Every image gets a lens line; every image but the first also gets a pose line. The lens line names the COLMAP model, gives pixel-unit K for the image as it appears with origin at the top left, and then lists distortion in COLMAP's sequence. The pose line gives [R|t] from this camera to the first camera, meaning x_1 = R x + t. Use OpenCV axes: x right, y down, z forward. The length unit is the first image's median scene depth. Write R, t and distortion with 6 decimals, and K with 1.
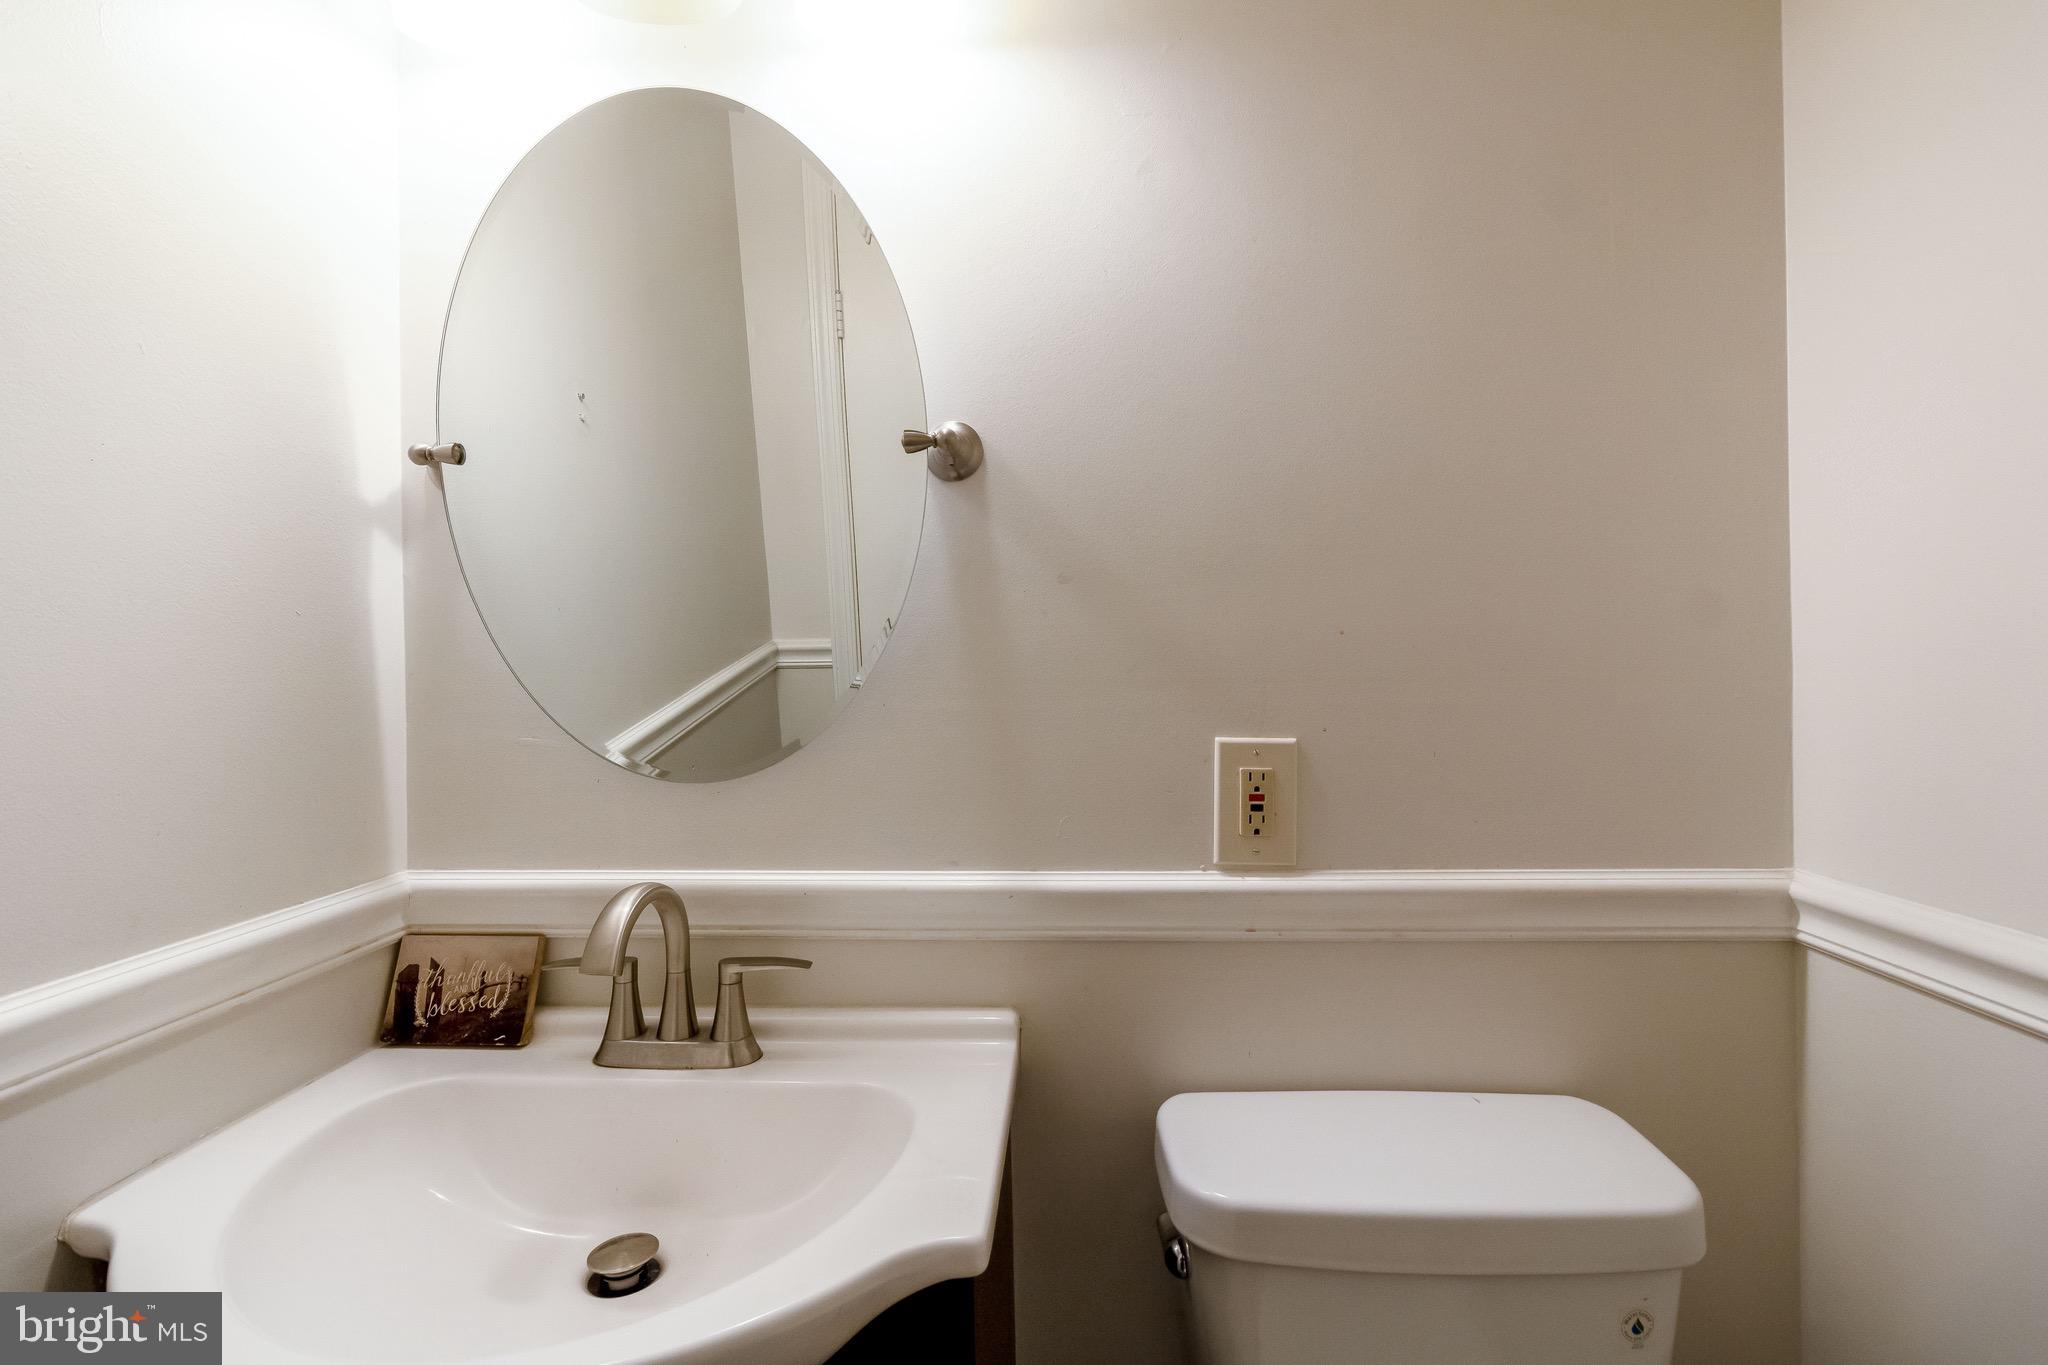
lens RADIAL K [[1000.9, 0, 1011.6], [0, 1000.9, 648.6], [0, 0, 1]] dist [-0.000803, 0.000100]
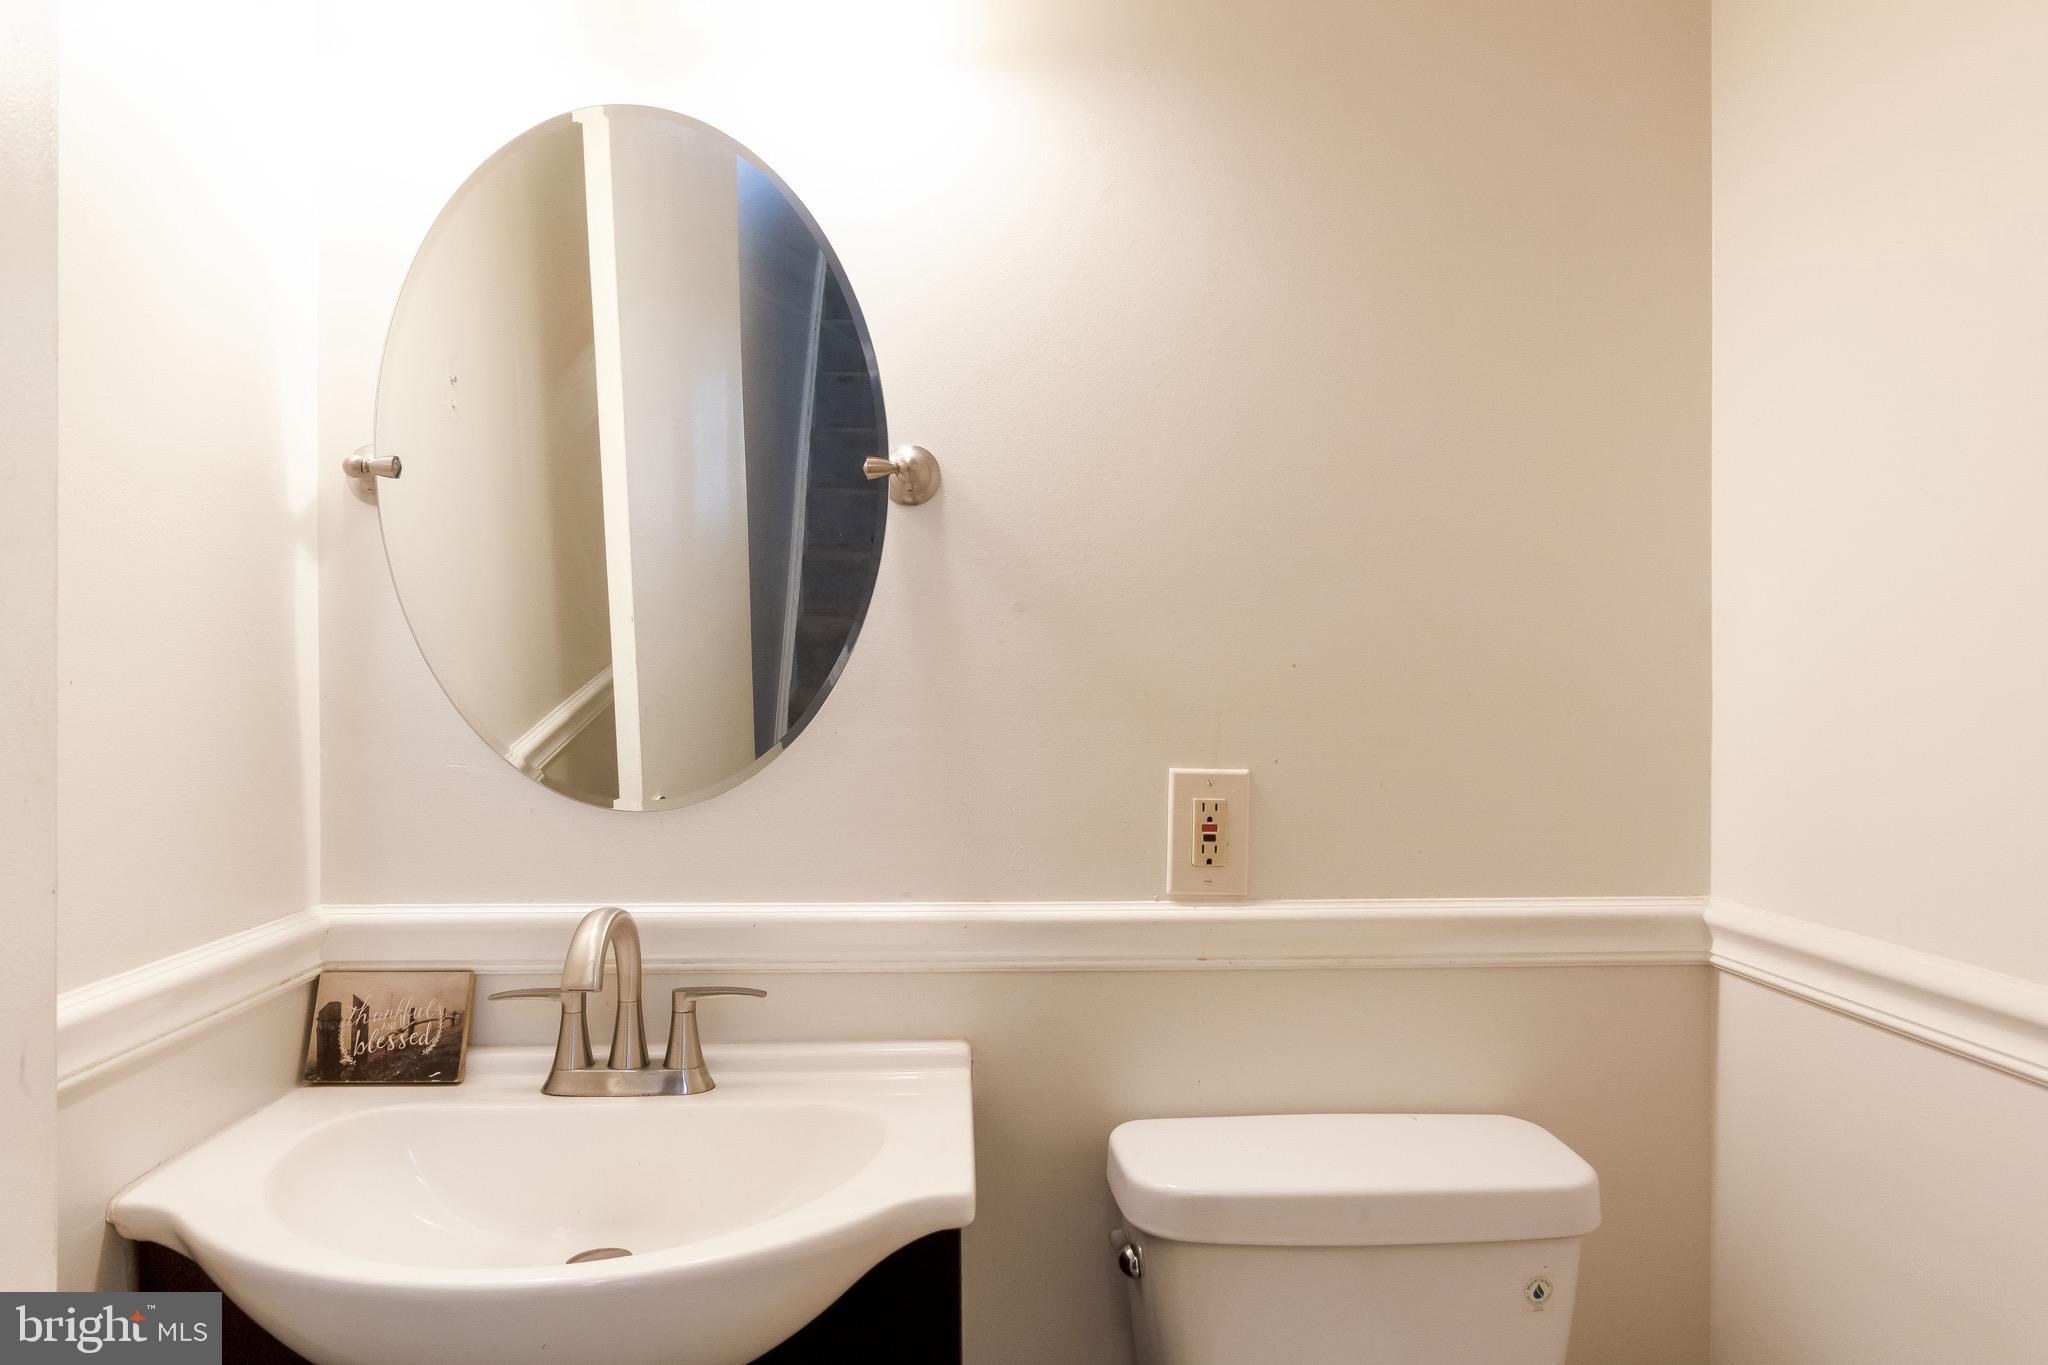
lens RADIAL K [[1370.4, 0, 989.5], [0, 1370.4, 652.0], [0, 0, 1]] dist [-0.001822, -0.000632]
pose [[0.996738, 0.013760, 0.079529, -0.088799], [-0.012816, 0.999841, -0.012363, -0.008922], [-0.079687, 0.011303, 0.996756, -0.363079]]
